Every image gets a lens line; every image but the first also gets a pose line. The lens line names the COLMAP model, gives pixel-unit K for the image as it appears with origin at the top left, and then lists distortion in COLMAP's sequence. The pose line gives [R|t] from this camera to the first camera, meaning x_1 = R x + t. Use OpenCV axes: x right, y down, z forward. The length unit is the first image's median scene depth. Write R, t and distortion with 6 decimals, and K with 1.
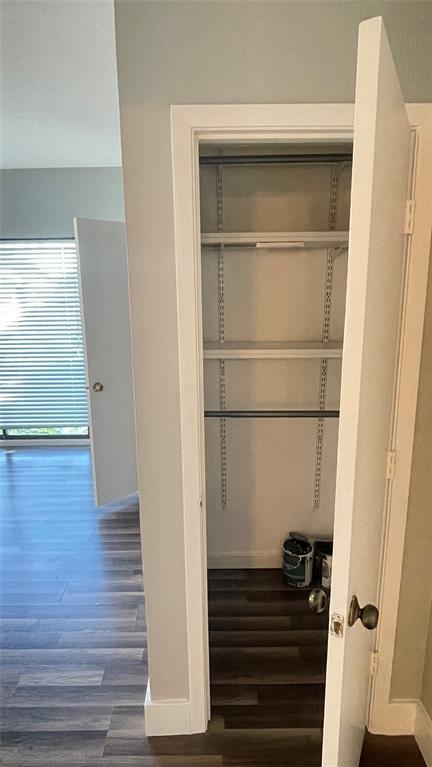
lens RADIAL K [[450.3, 0, 216.0], [0, 450.3, 383.5], [0, 0, 1]] dist [0.001299, -0.000372]
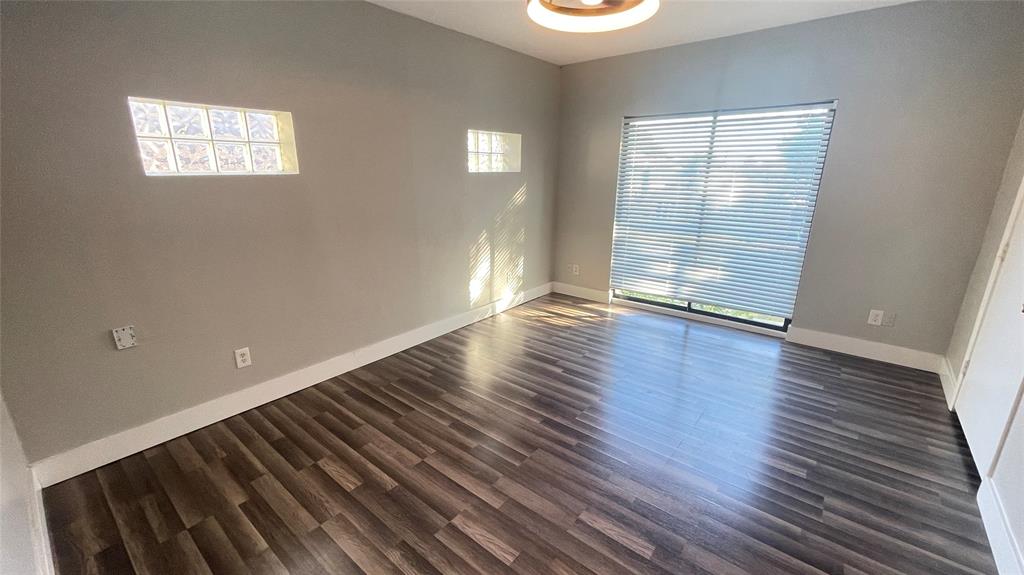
lens RADIAL K [[416.5, 0, 509.3], [0, 416.5, 290.5], [0, 0, 1]] dist [0.001507, -0.000057]
pose [[0.767328, 0.193968, -0.611215, -0.214686], [-0.151709, 0.981008, 0.120864, 0.024265], [0.623050, -0.000015, 0.782182, -0.004687]]
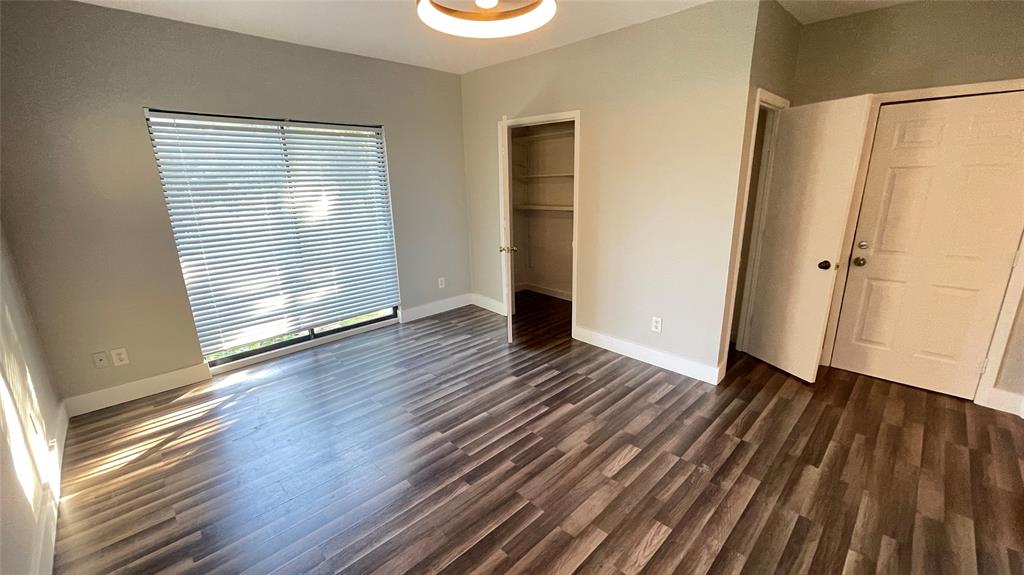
lens RADIAL K [[414.5, 0, 510.5], [0, 414.5, 291.5], [0, 0, 1]] dist [-0.001061, 0.000305]
pose [[0.720131, -0.181835, 0.669588, -0.762195], [0.158570, 0.982639, 0.096309, 0.009499], [-0.675476, 0.036822, 0.736462, 0.083632]]
